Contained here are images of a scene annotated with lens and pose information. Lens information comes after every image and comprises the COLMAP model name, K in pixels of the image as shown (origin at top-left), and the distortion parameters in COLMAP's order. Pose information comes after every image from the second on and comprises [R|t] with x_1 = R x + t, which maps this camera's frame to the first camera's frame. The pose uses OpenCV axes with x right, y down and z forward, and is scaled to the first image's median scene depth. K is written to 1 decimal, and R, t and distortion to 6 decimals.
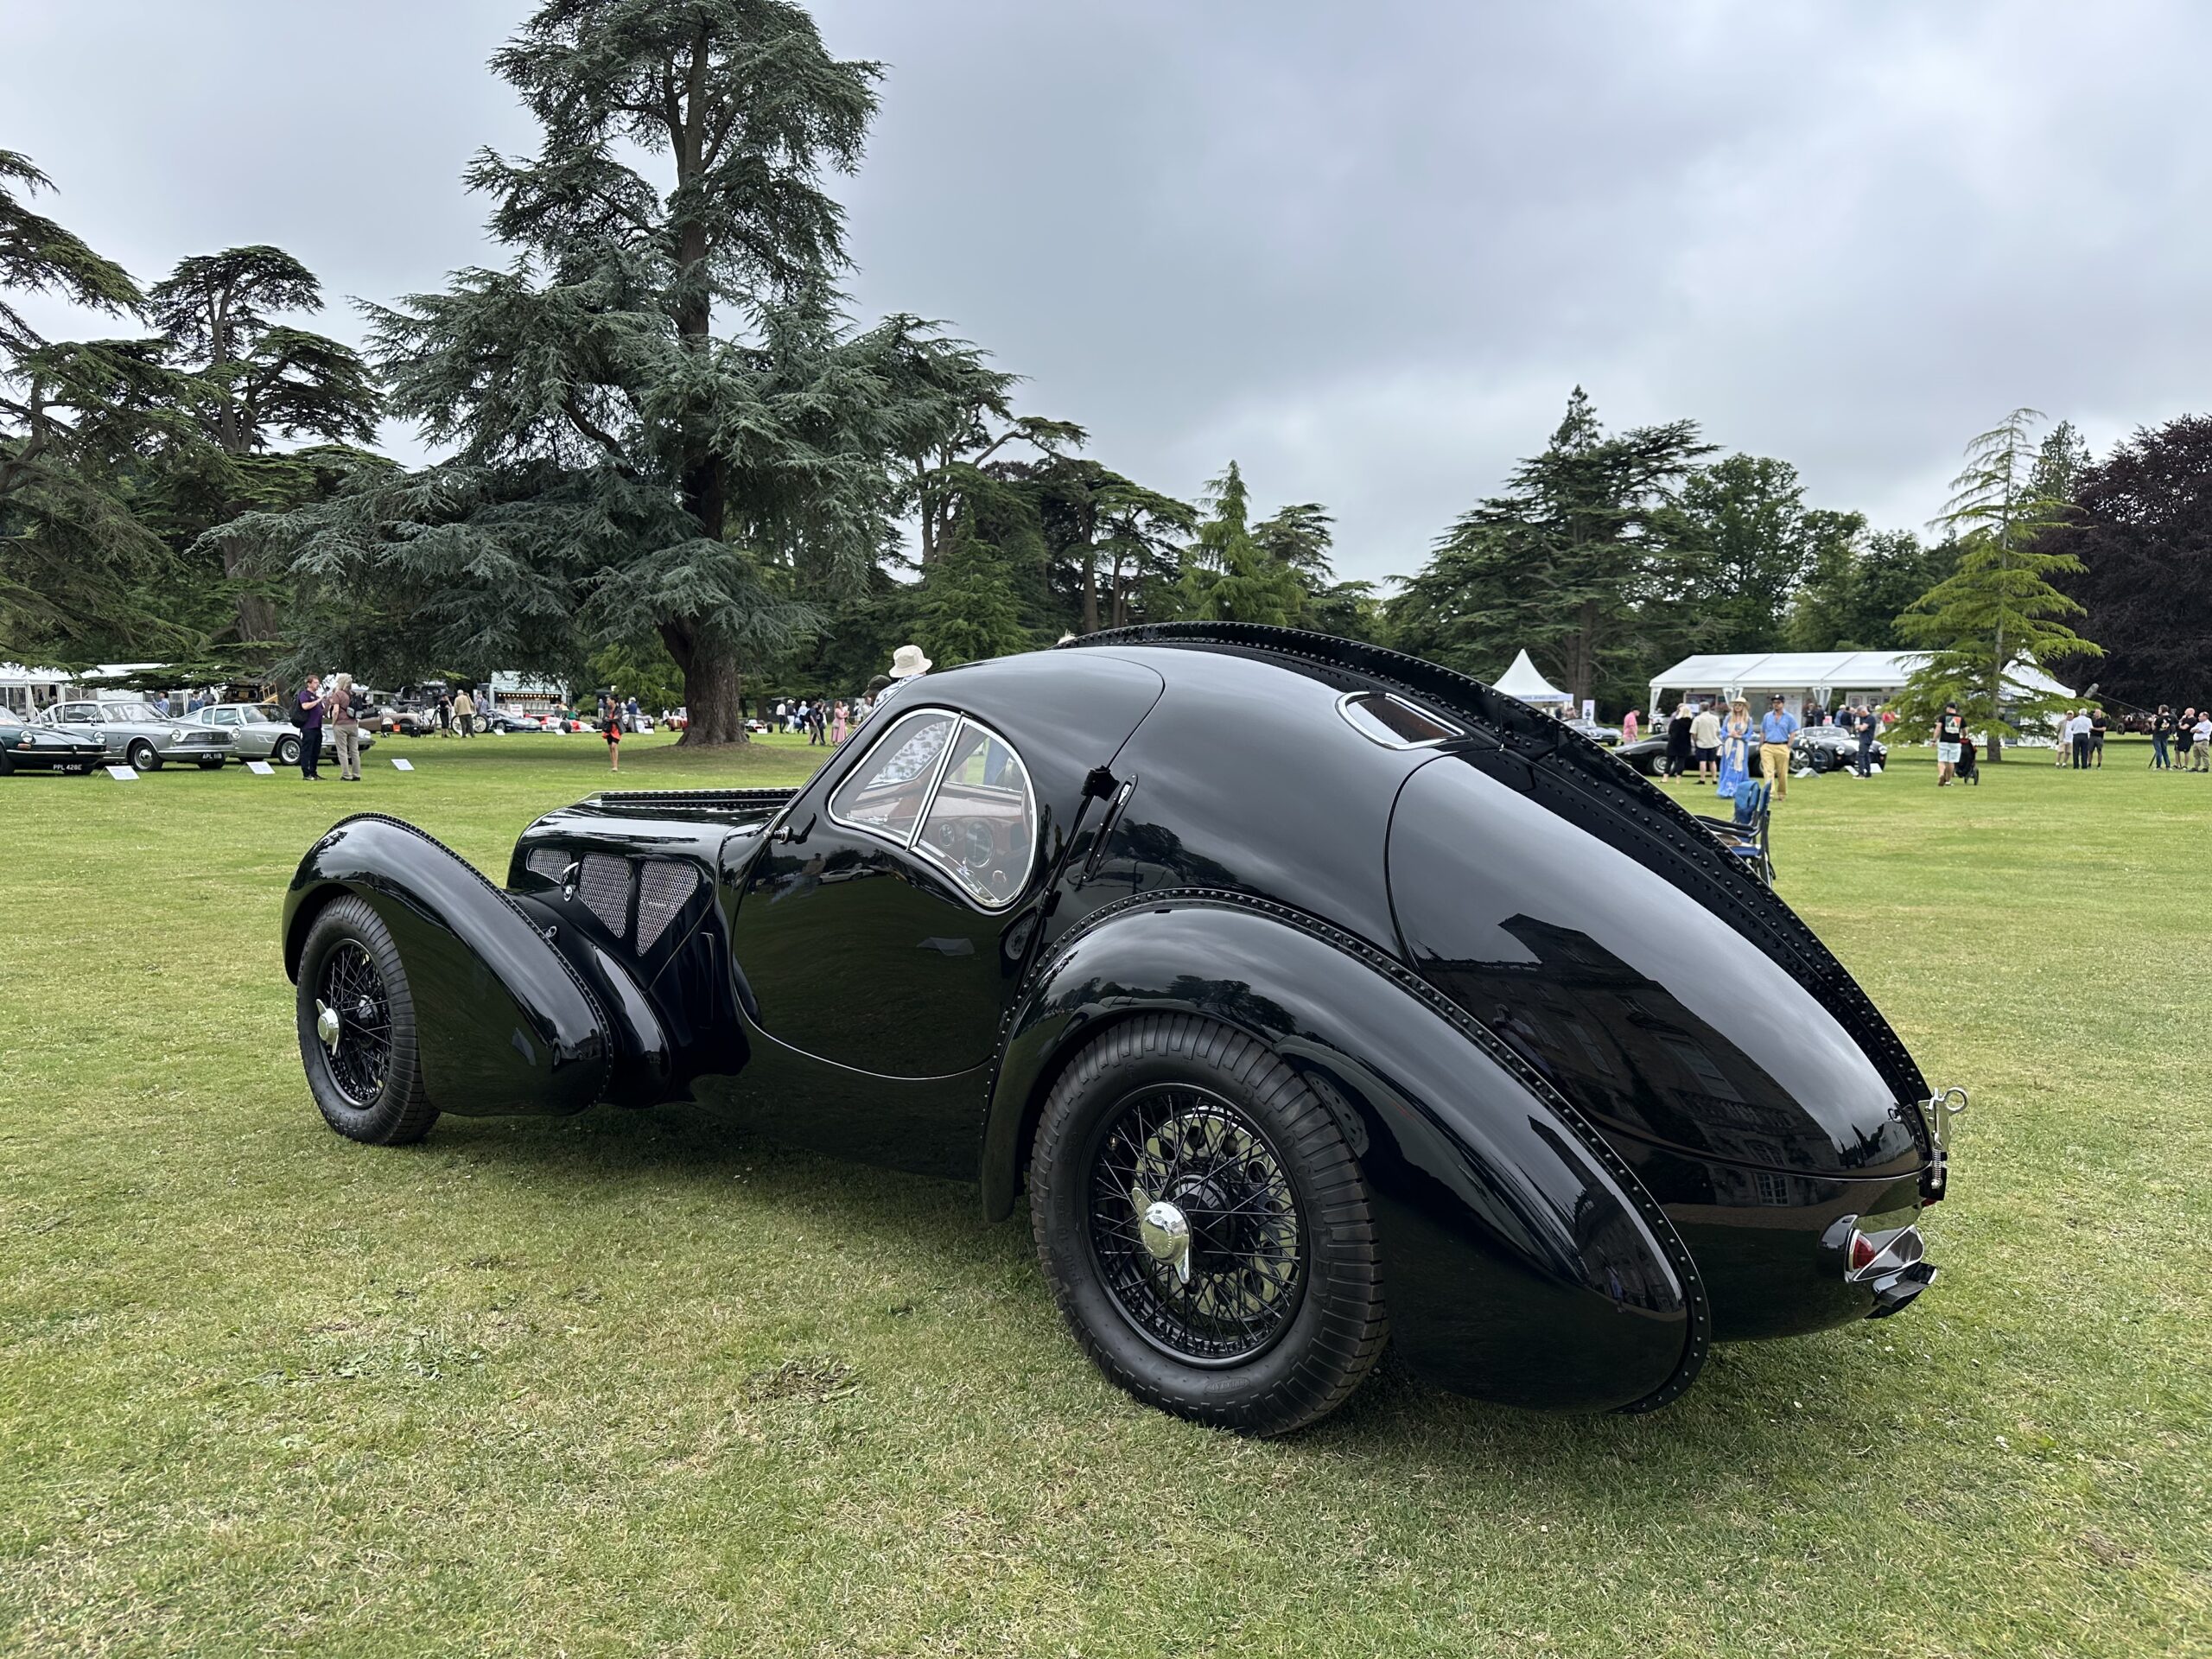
lens RADIAL K [[1542.1, 0, 1096.0], [0, 1542.1, 867.7], [0, 0, 1]] dist [0.005225, -0.012581]
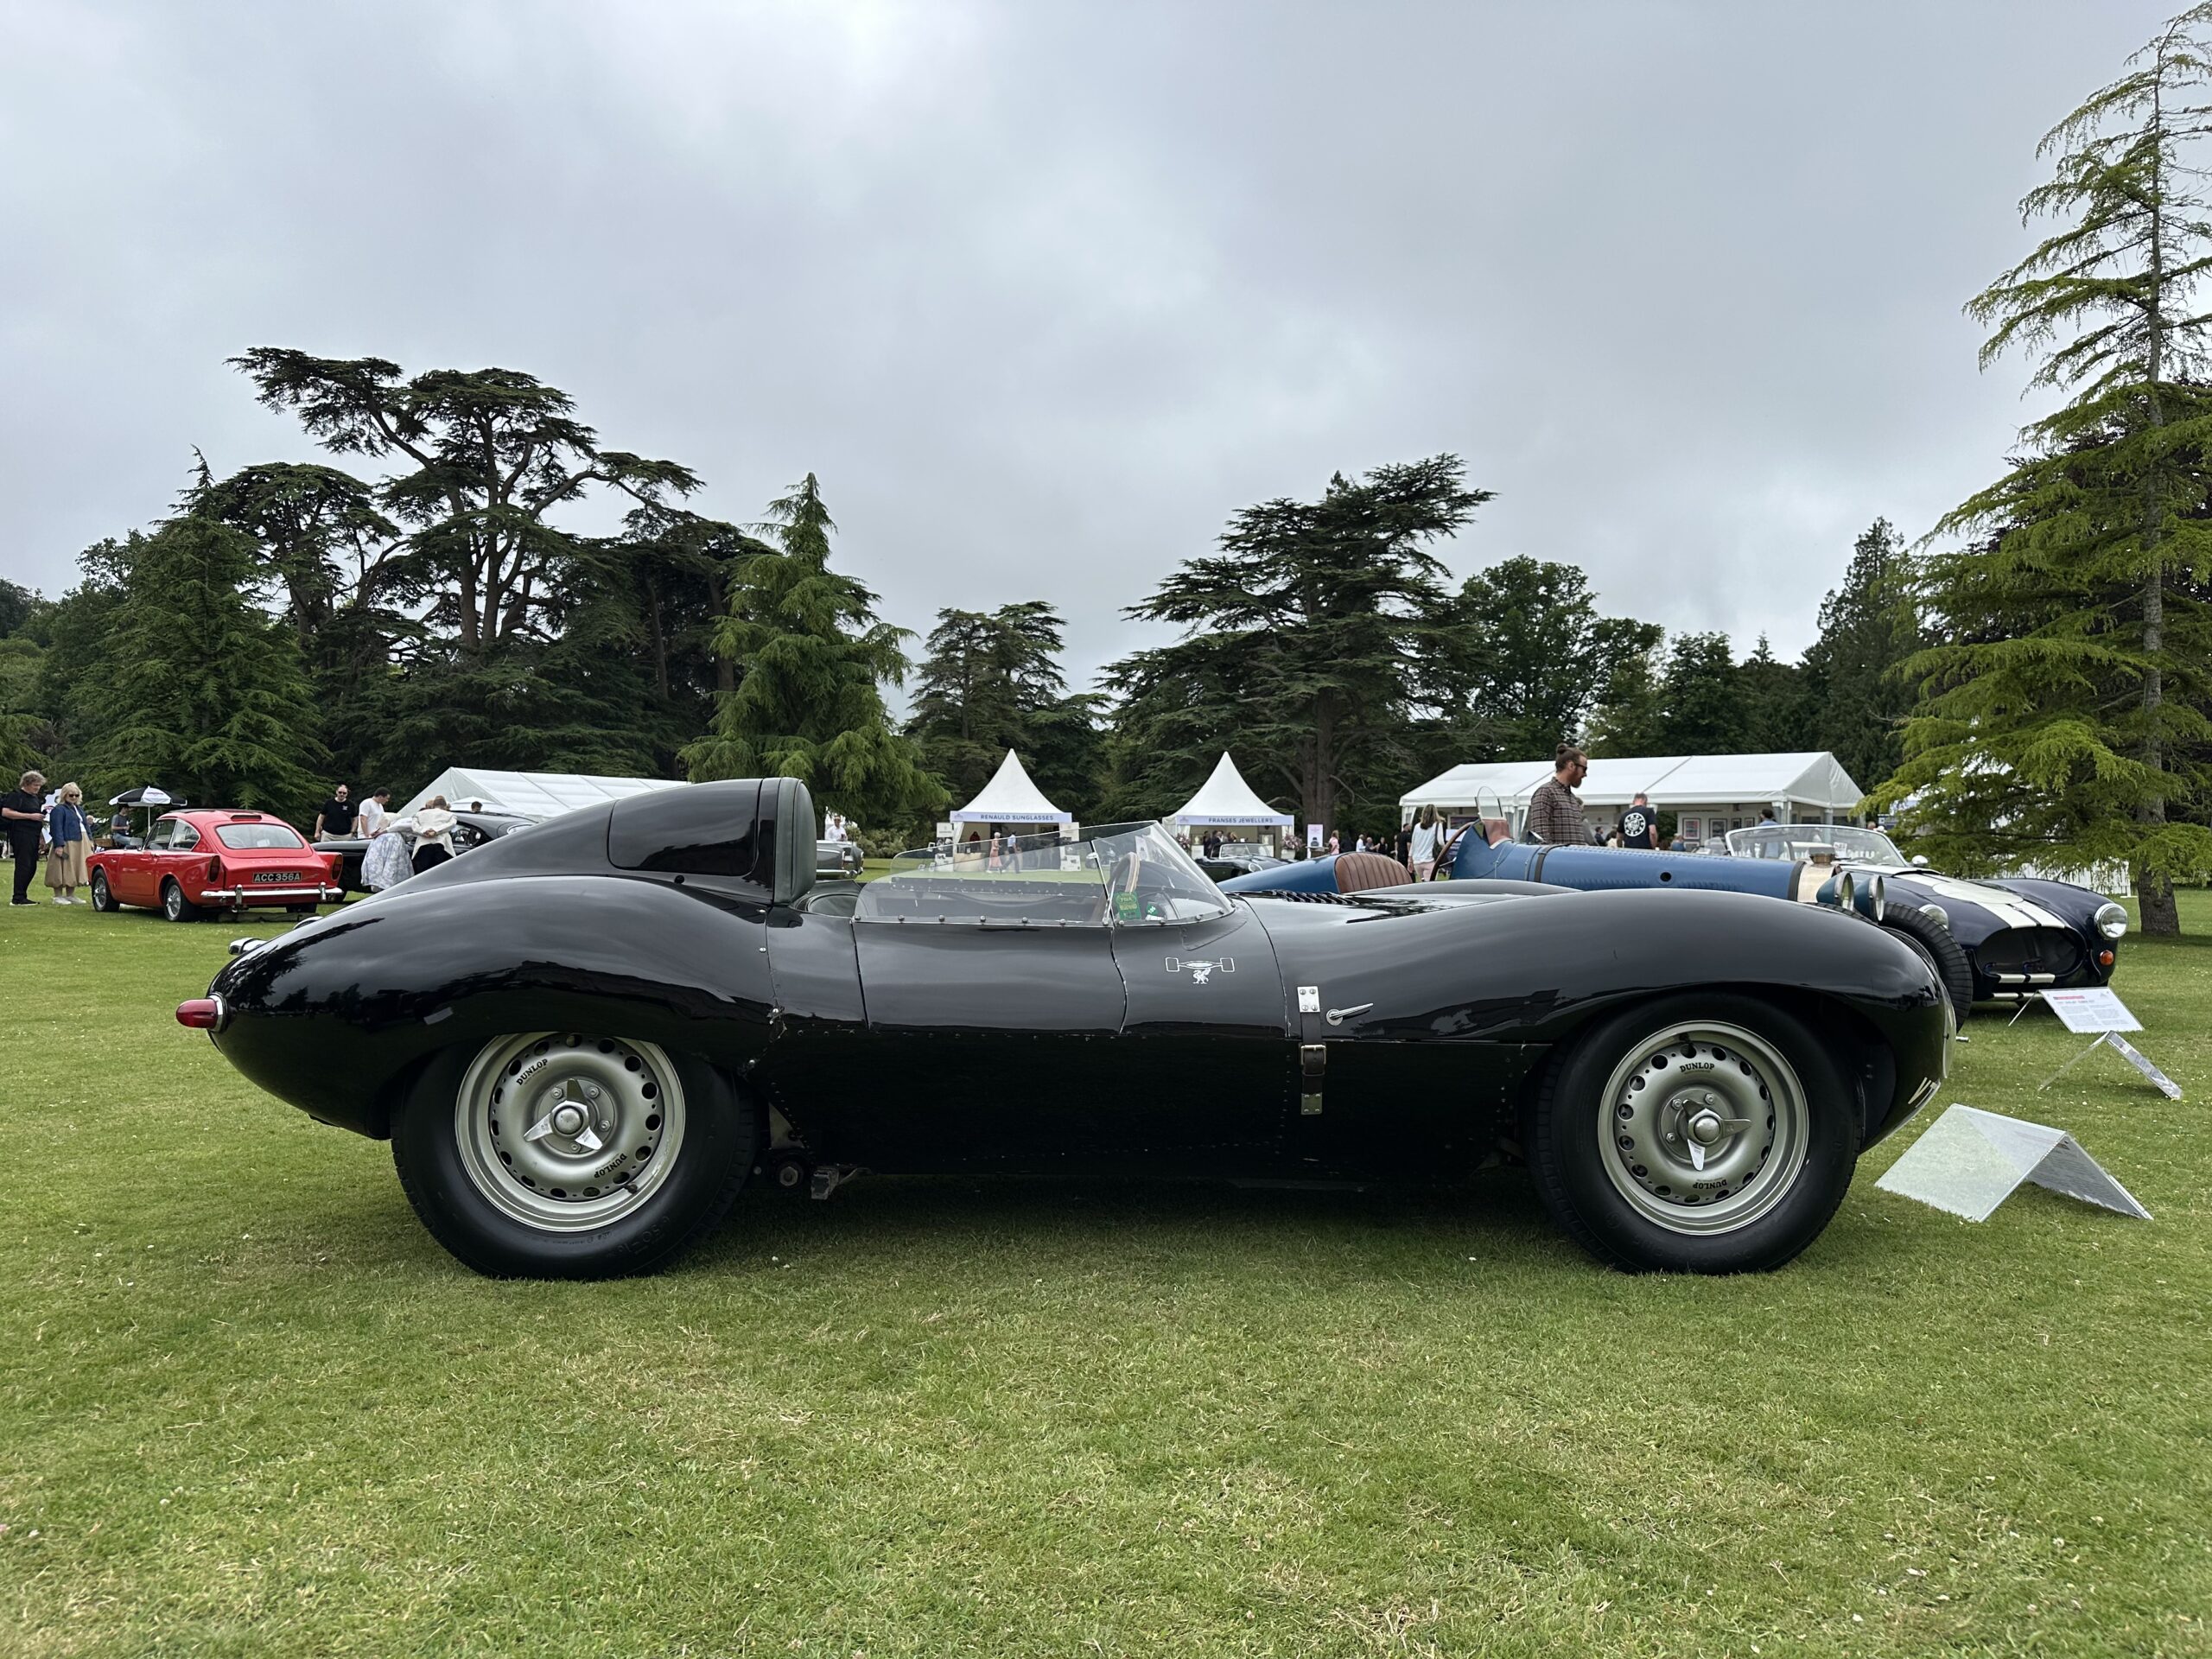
lens RADIAL K [[1542.1, 0, 1099.8], [0, 1542.1, 850.9], [0, 0, 1]] dist [0.005225, -0.012581]
pose [[0.992994, 0.007655, 0.117913, 0.104596], [0.004465, 0.994756, -0.102184, -0.019743], [-0.118077, 0.101994, 0.987752, 0.244034]]
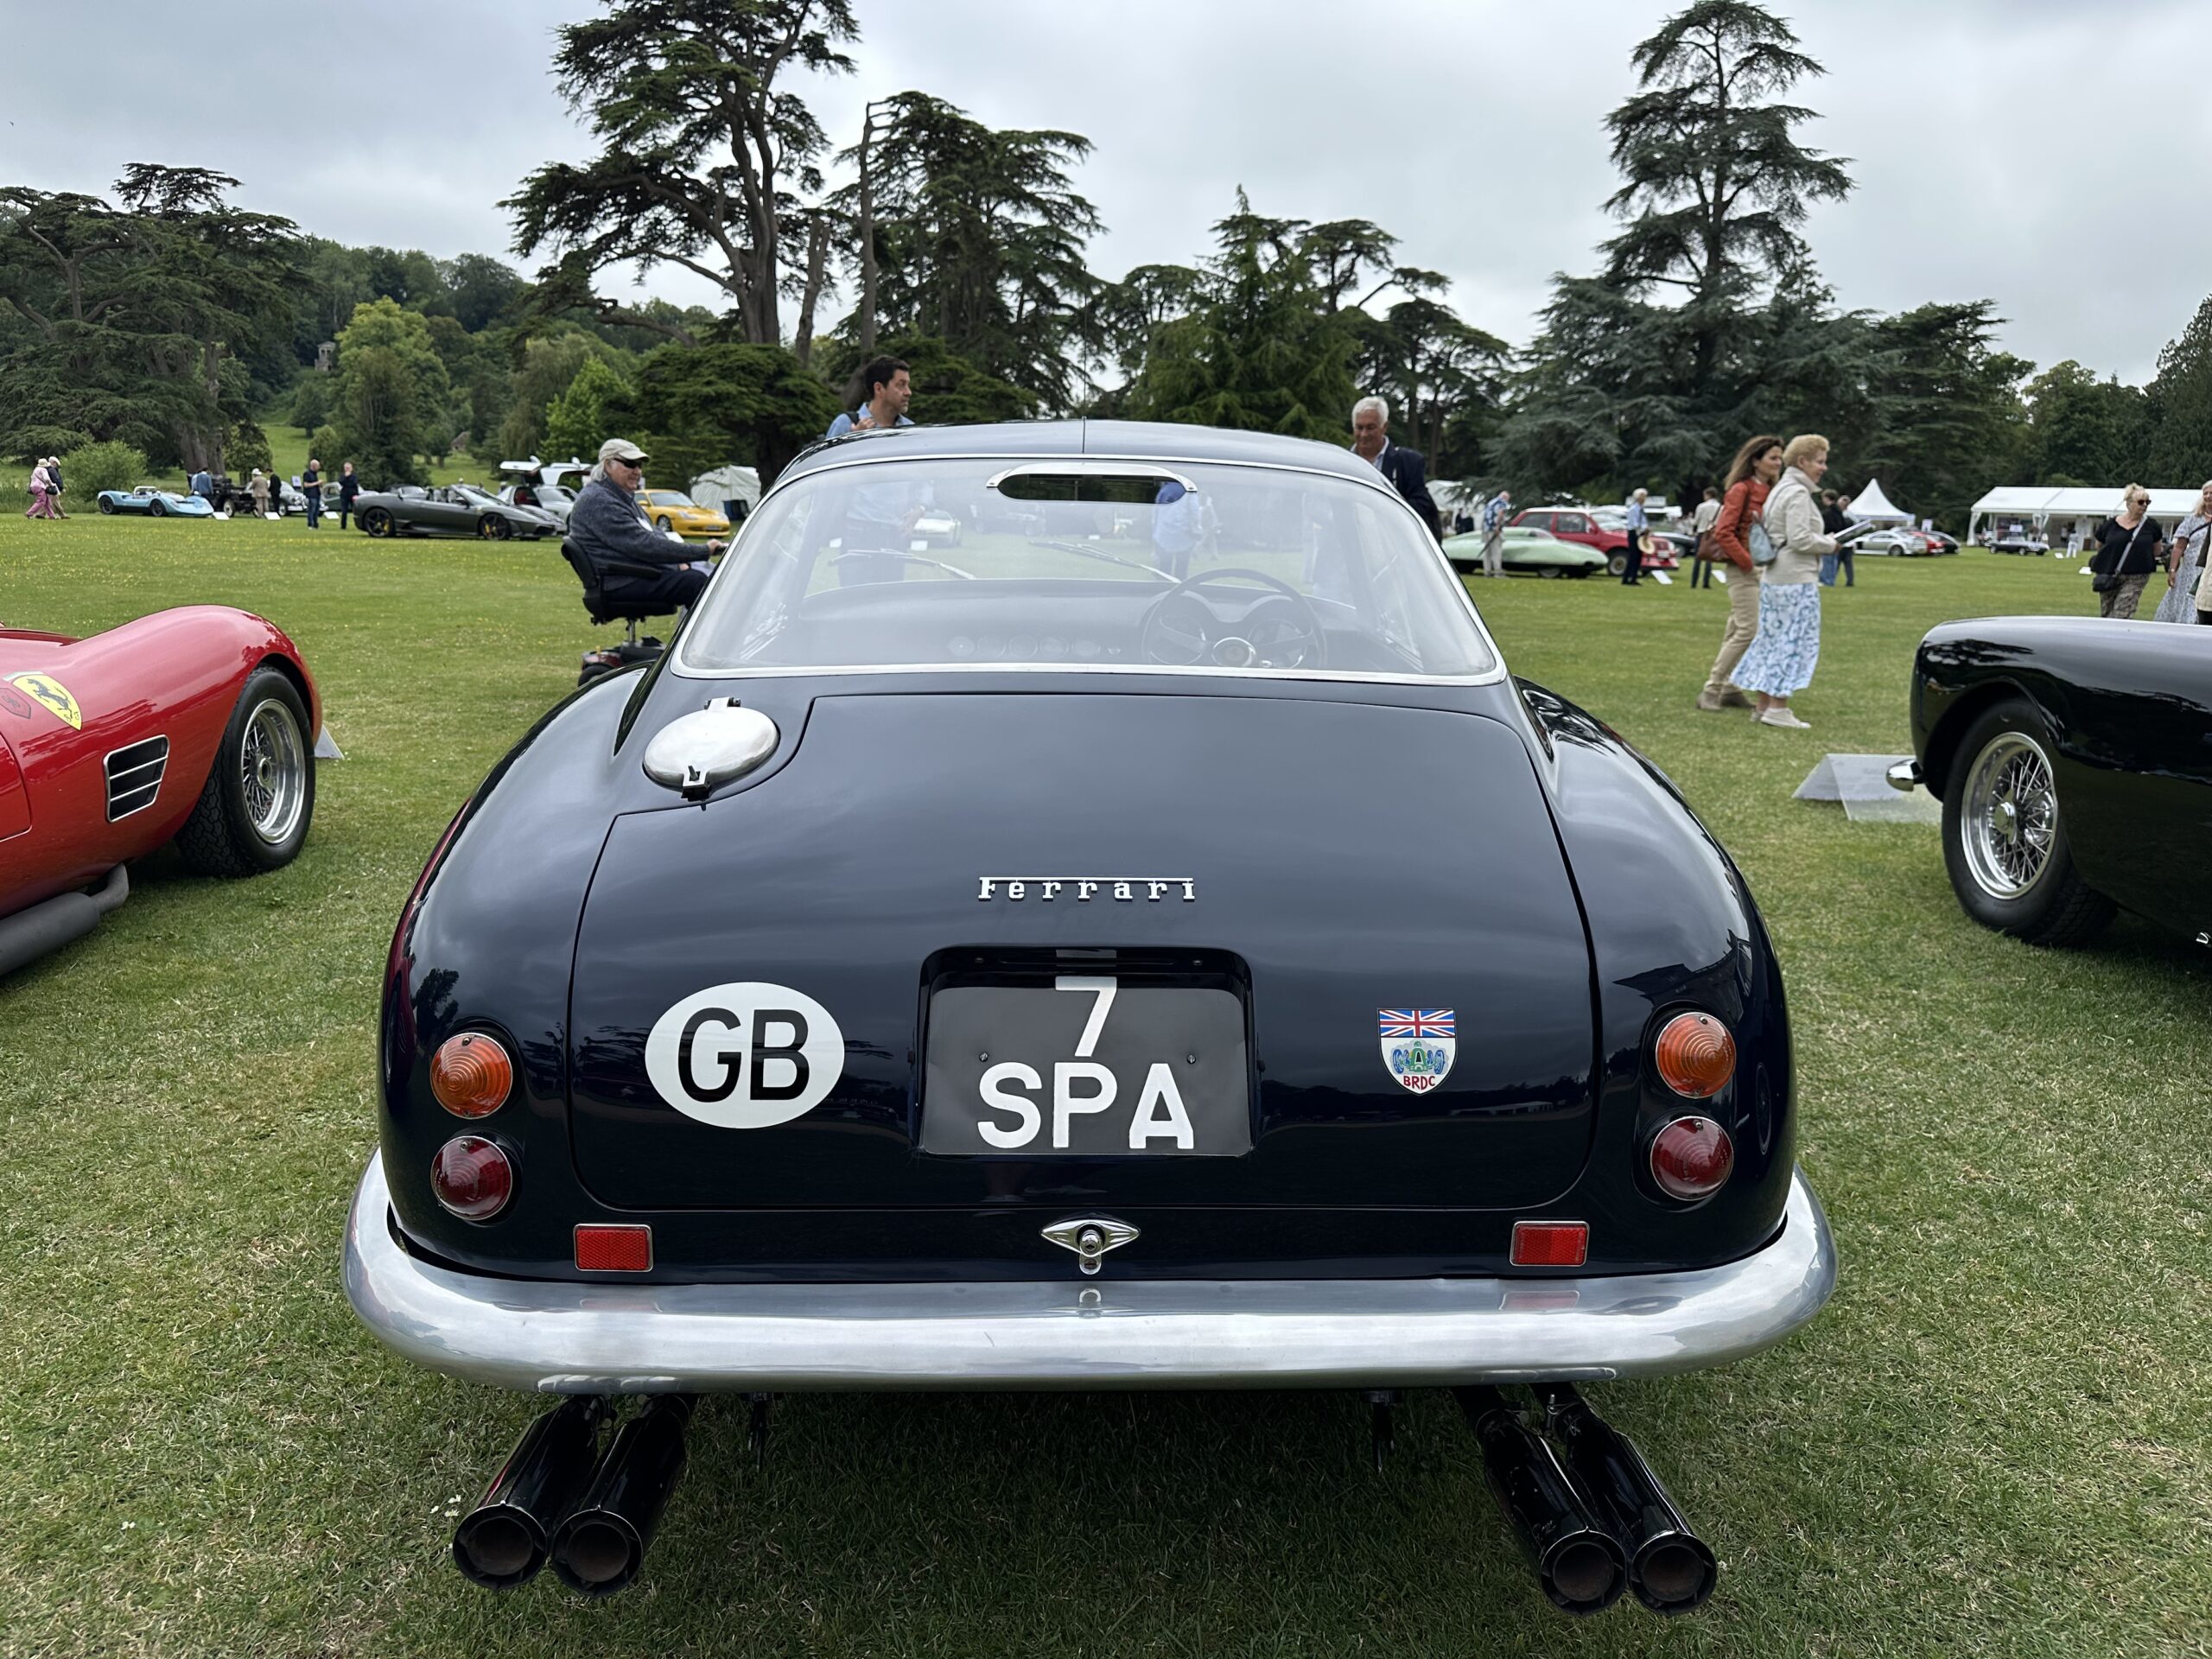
lens RADIAL K [[1542.1, 0, 1073.0], [0, 1542.1, 860.4], [0, 0, 1]] dist [0.005225, -0.012581]
pose [[0.999553, 0.018031, 0.023854, -0.330961], [-0.020908, 0.991754, 0.126439, 0.023627], [-0.021377, -0.126881, 0.991688, -0.265748]]
